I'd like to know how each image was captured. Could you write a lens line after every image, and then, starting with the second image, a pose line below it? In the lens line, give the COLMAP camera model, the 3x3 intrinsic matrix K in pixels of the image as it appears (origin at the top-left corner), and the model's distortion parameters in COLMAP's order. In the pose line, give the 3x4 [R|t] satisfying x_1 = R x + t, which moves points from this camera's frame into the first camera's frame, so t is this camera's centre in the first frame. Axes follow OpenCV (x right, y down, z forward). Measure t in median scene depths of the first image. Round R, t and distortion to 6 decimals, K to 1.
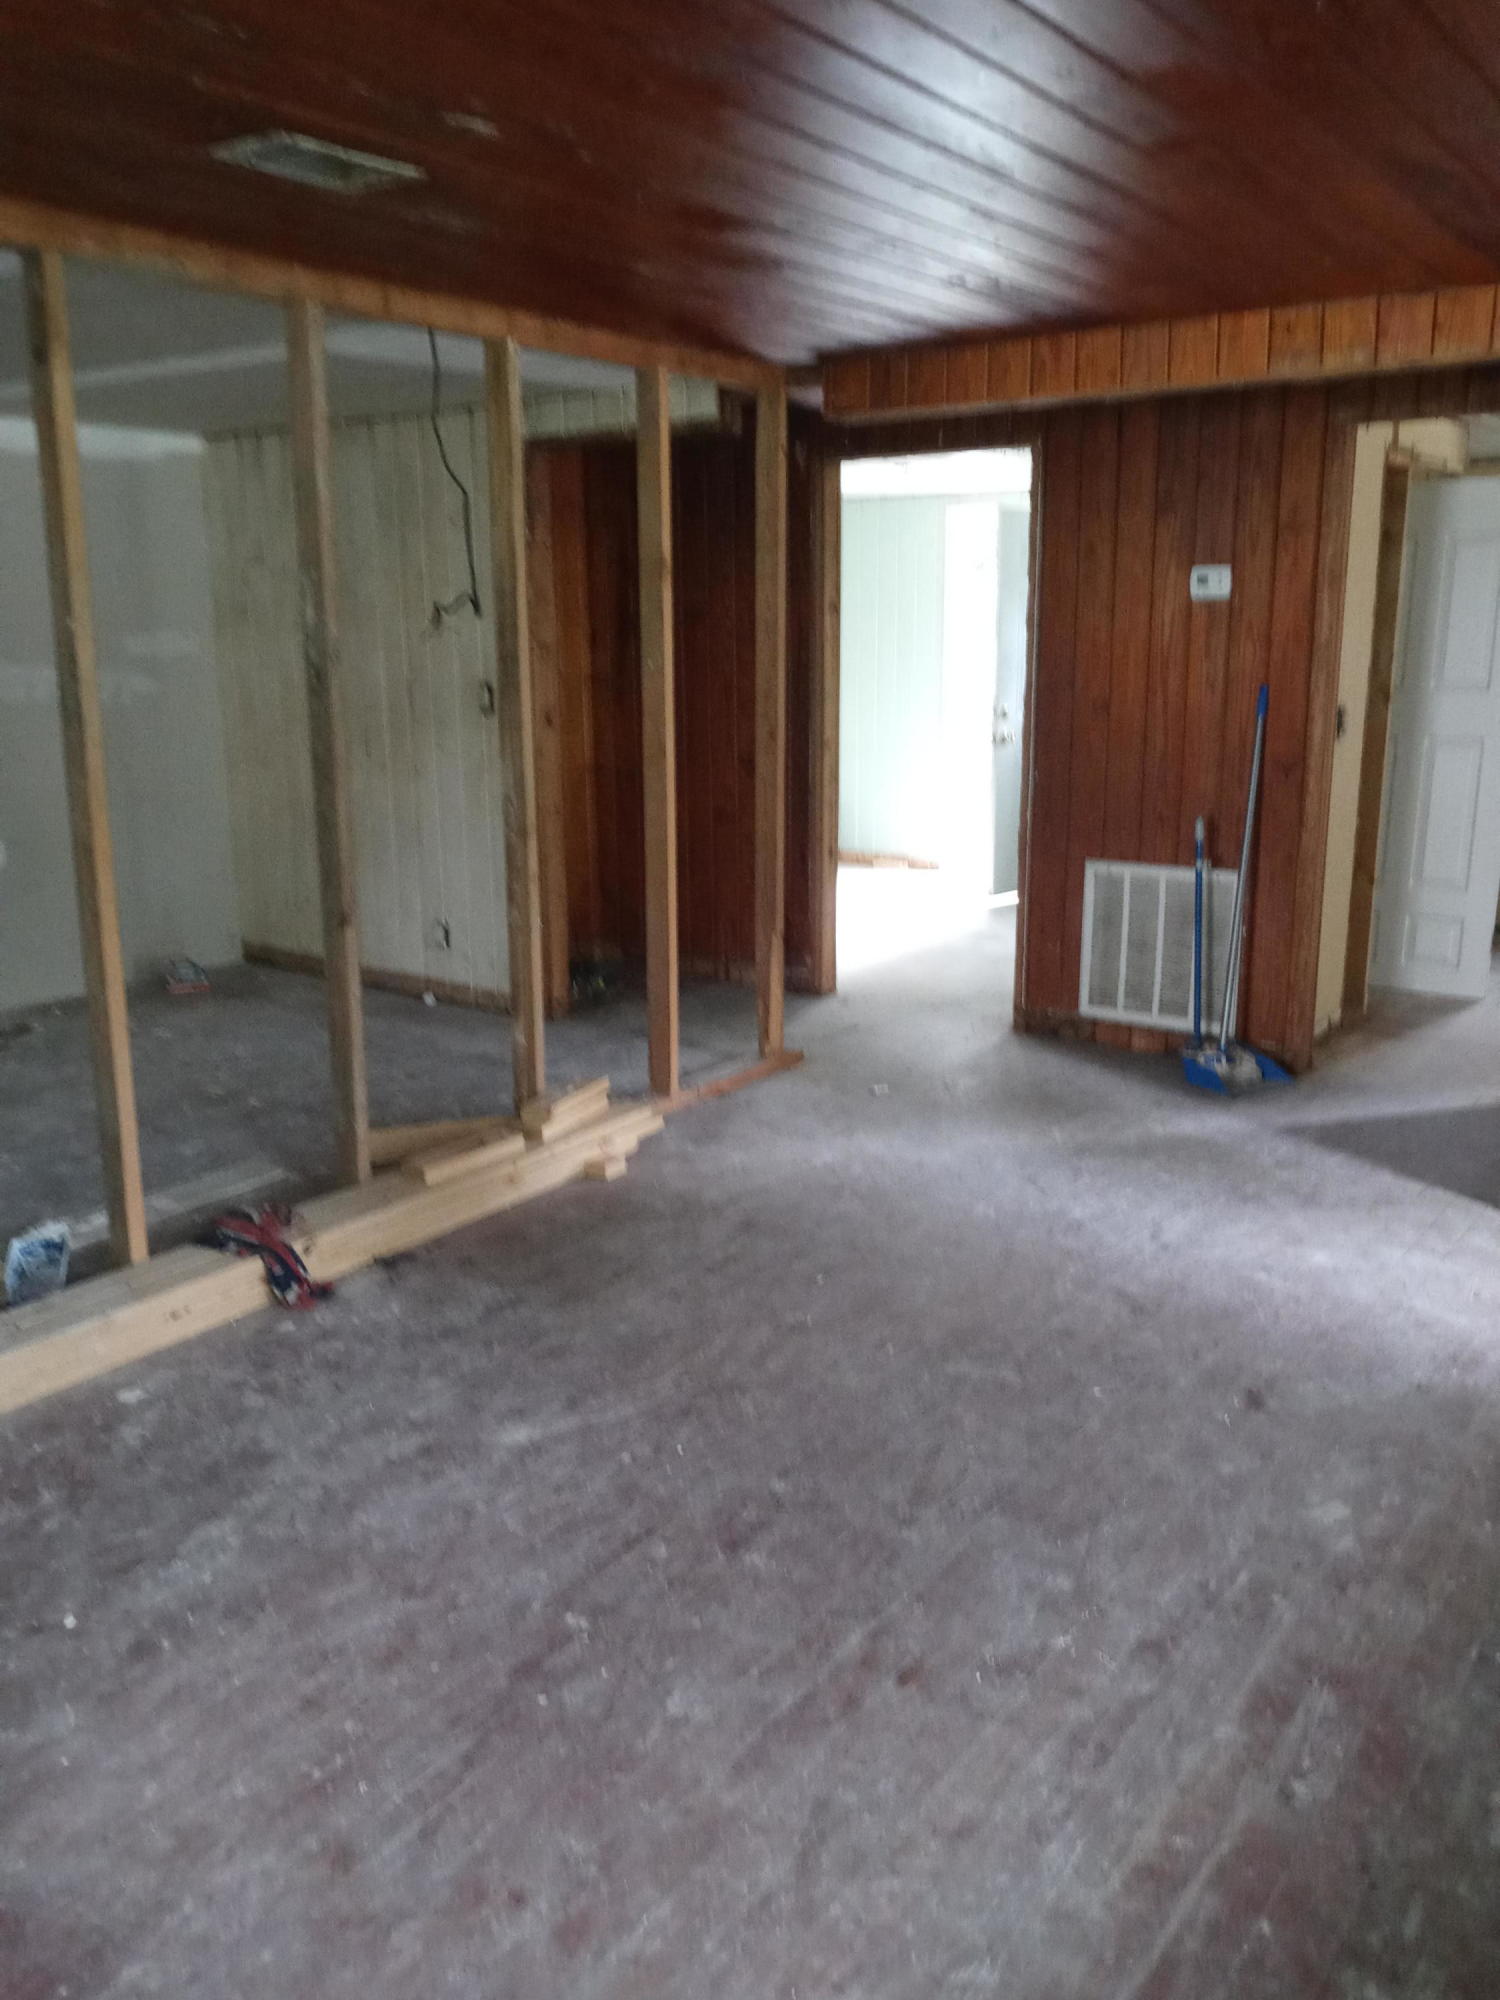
lens RADIAL K [[1602.6, 0, 750.0], [0, 1602.6, 1000.0], [0, 0, 1]] dist [0.046254, -0.048649]
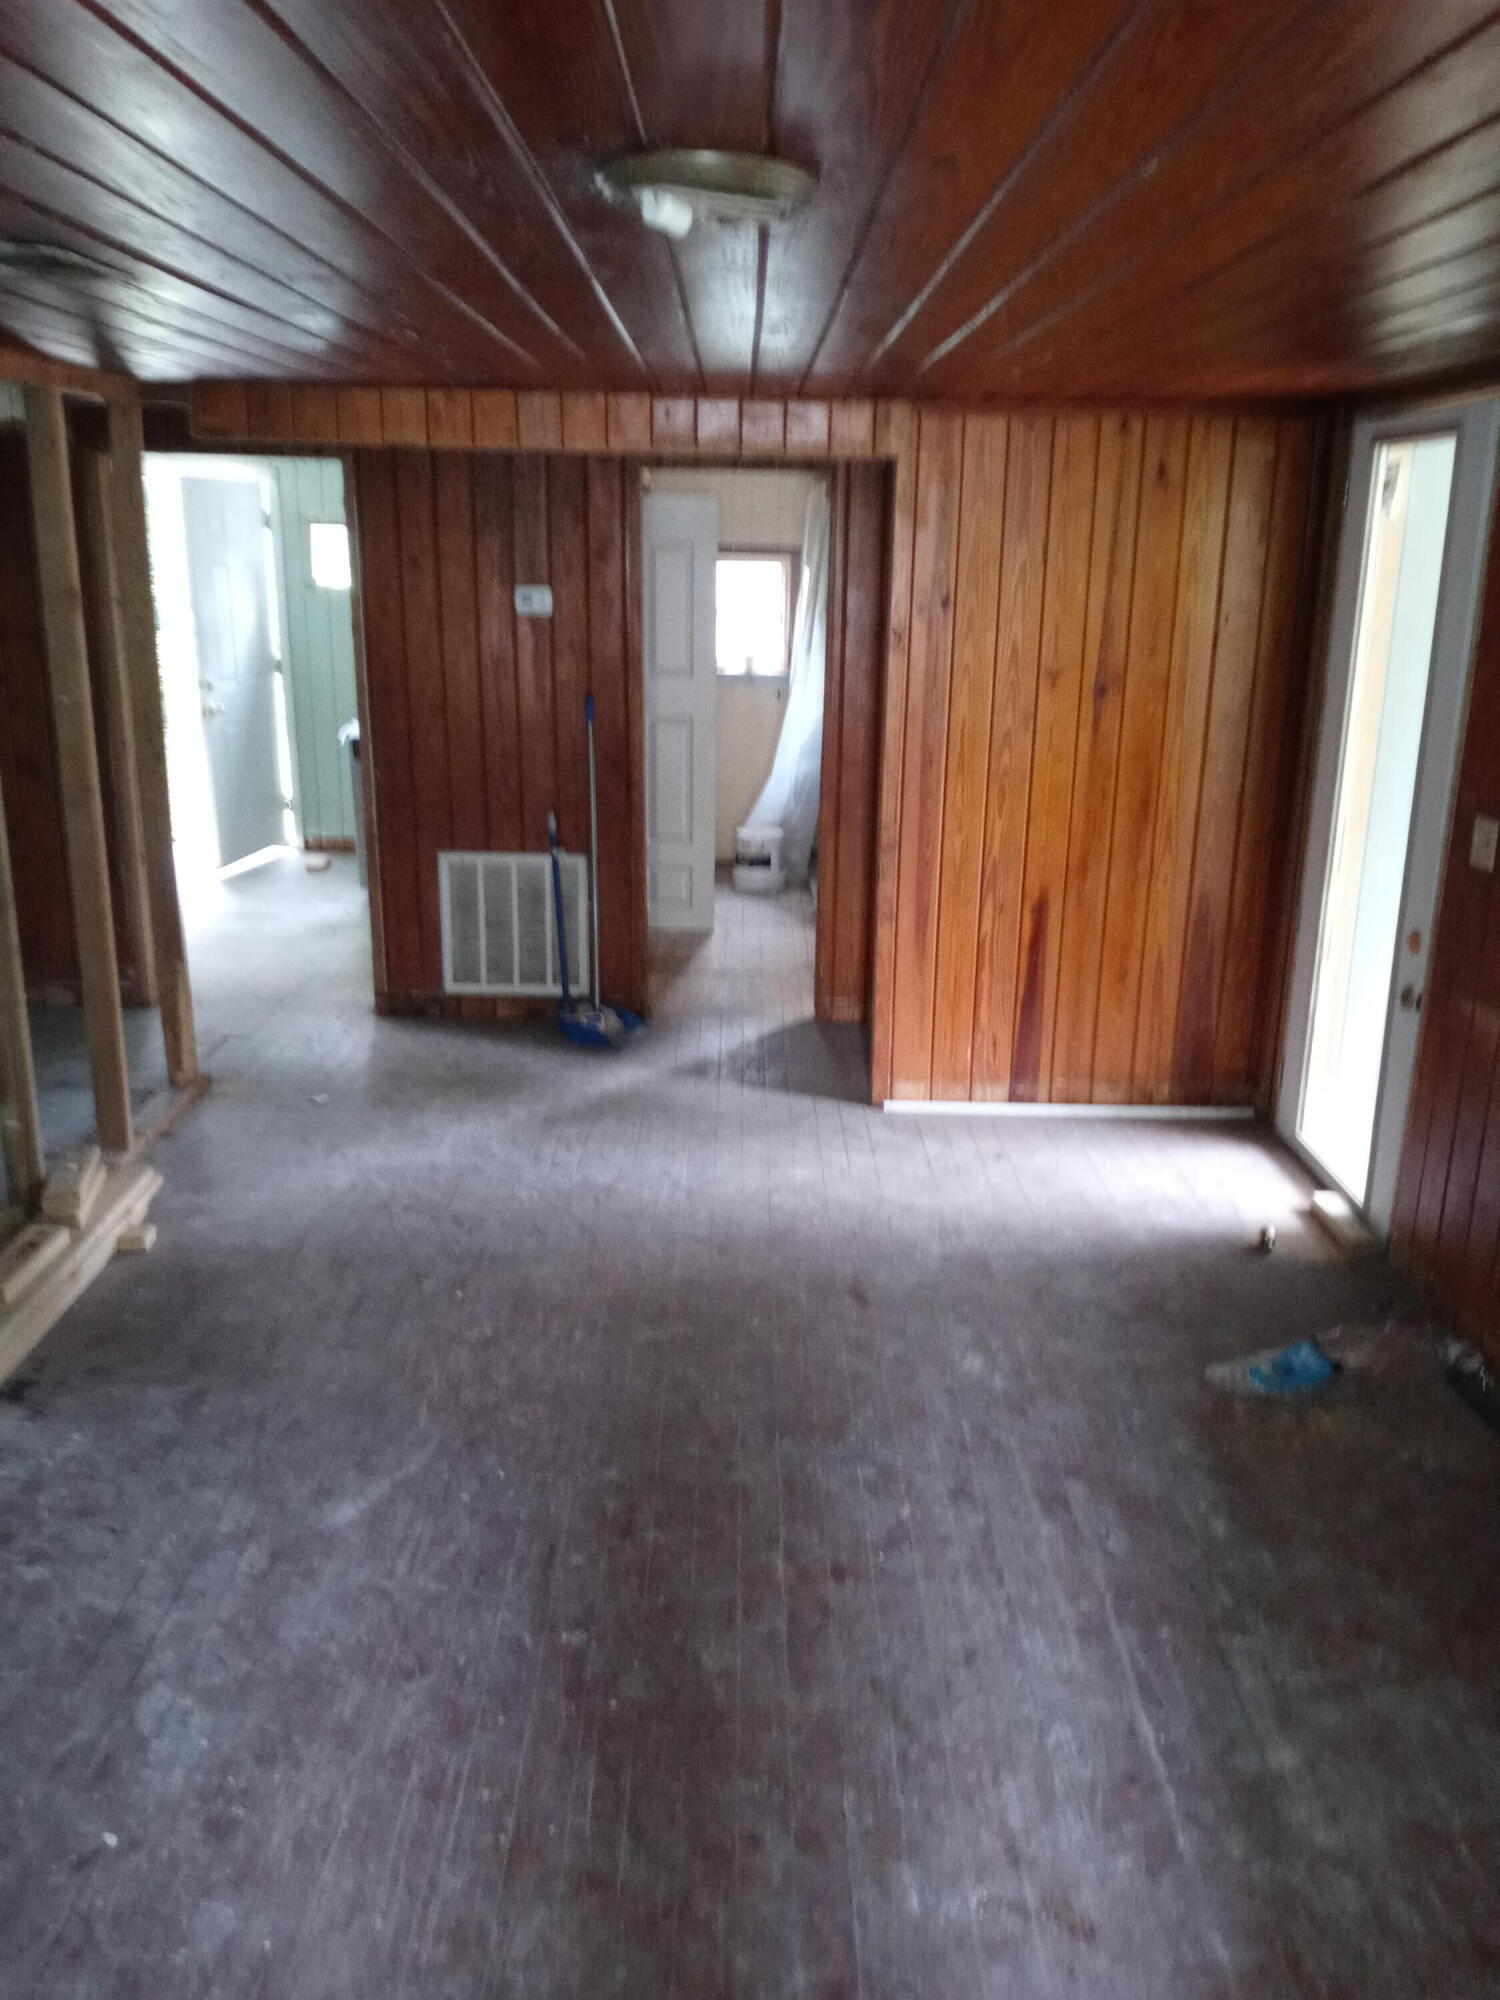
lens RADIAL K [[1602.6, 0, 750.0], [0, 1602.6, 1000.0], [0, 0, 1]] dist [0.046254, -0.048649]
pose [[0.804067, -0.150323, 0.575221, -0.358126], [0.114957, 0.988559, 0.097649, -0.096916], [-0.583319, -0.012390, 0.812148, -0.001587]]
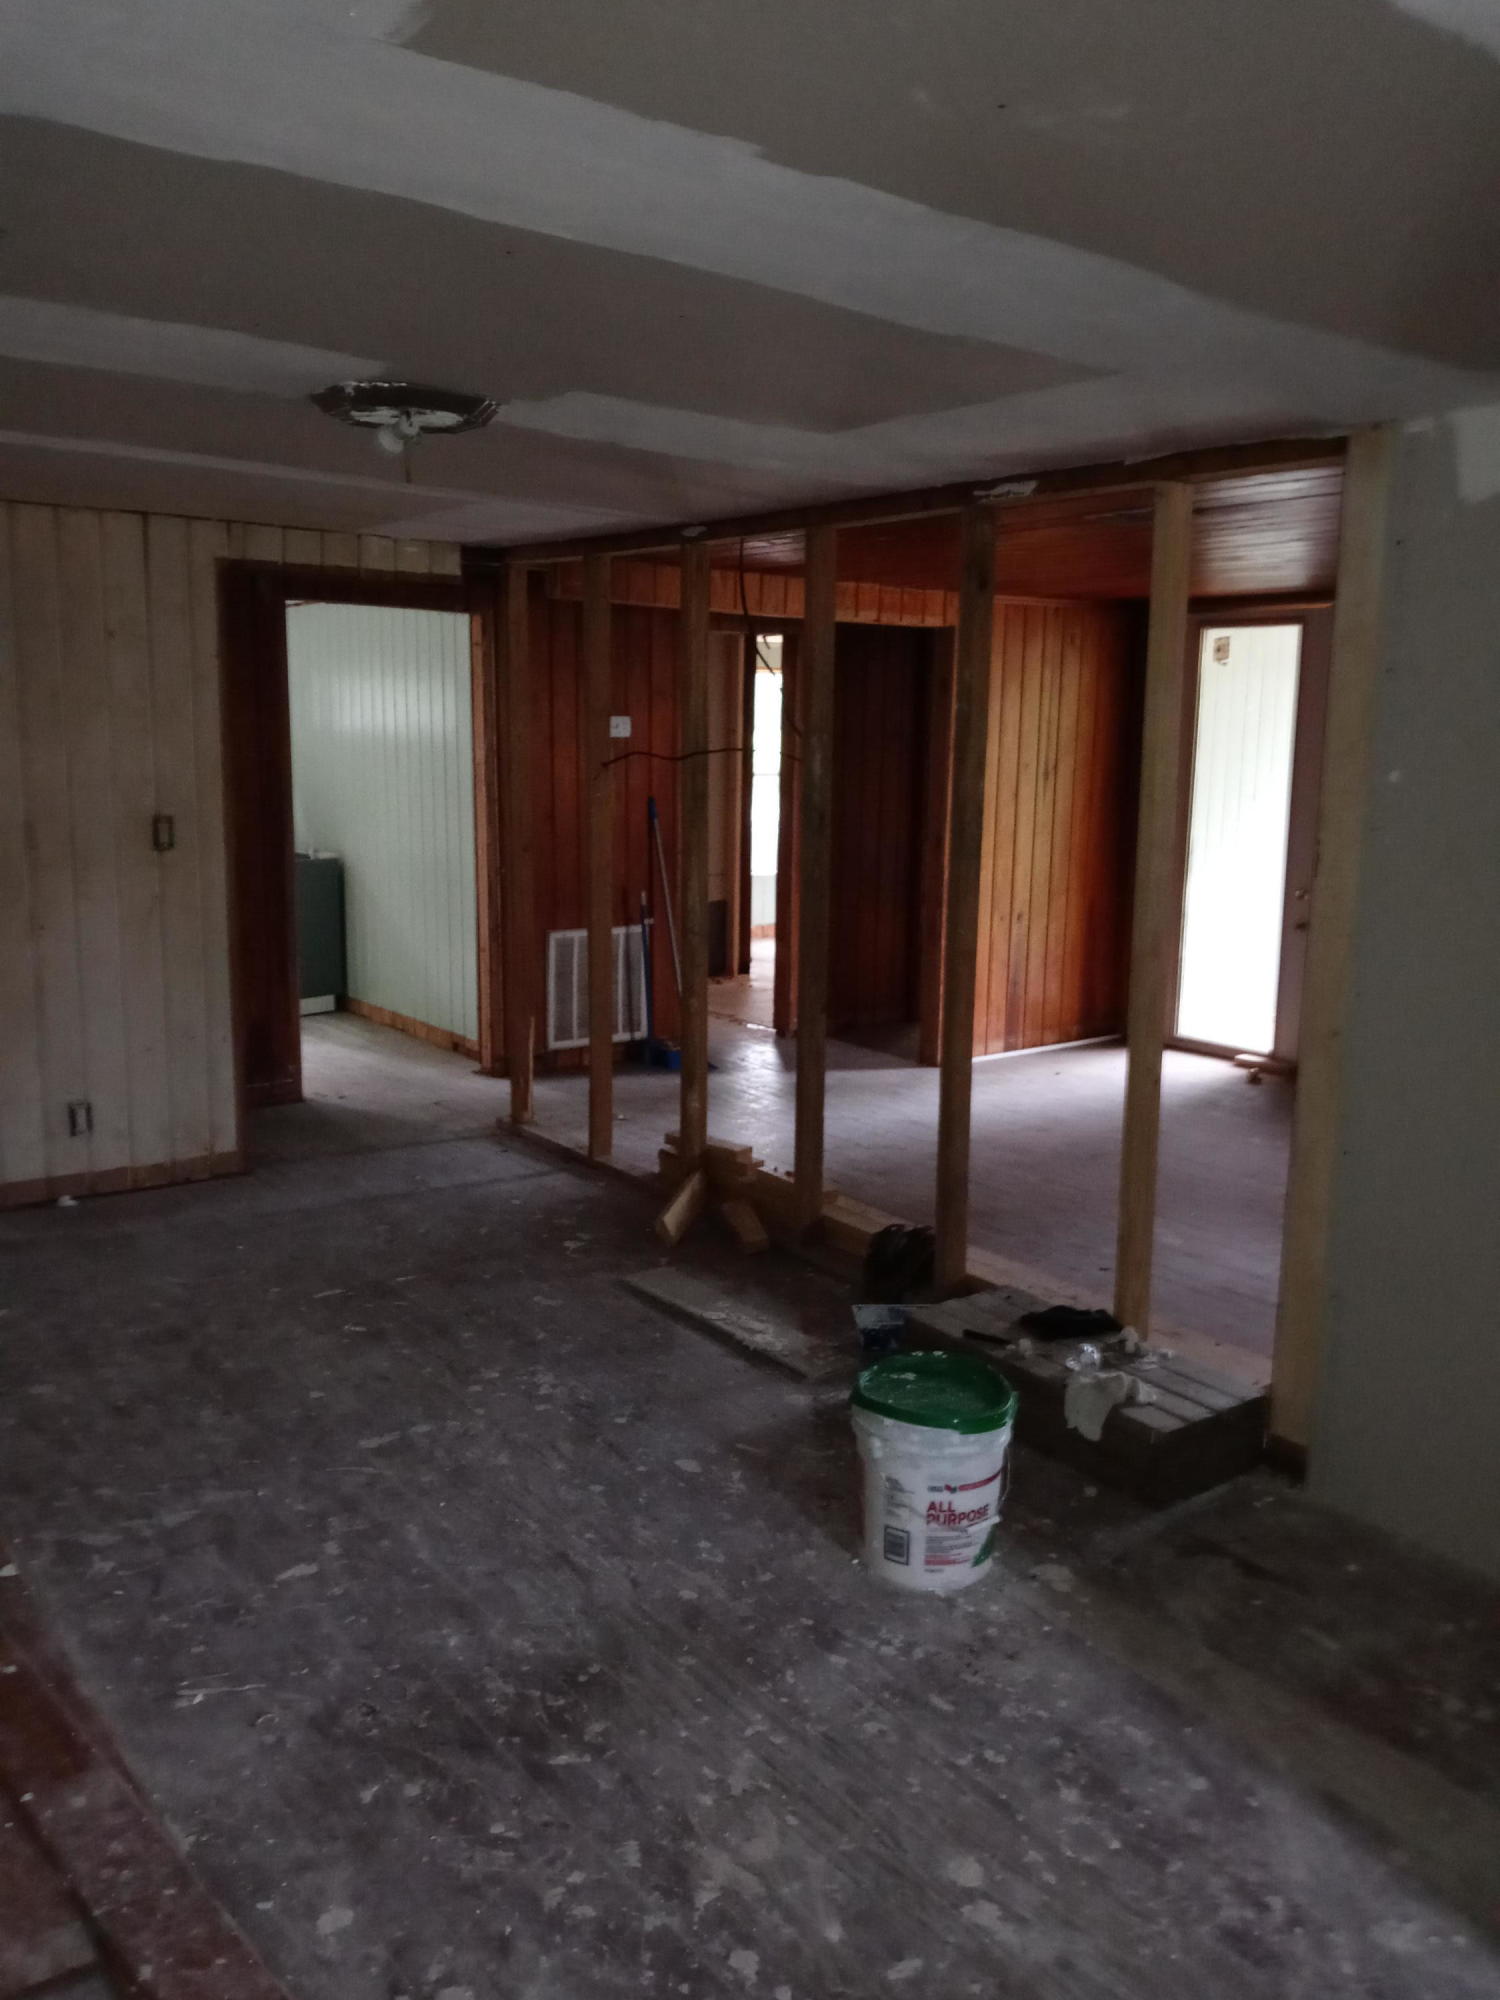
lens RADIAL K [[1602.6, 0, 750.0], [0, 1602.6, 1000.0], [0, 0, 1]] dist [0.046254, -0.048649]
pose [[0.274692, -0.151208, 0.949568, -1.369038], [0.200518, 0.974853, 0.097229, -0.174195], [-0.940392, 0.163698, 0.298105, 0.644695]]
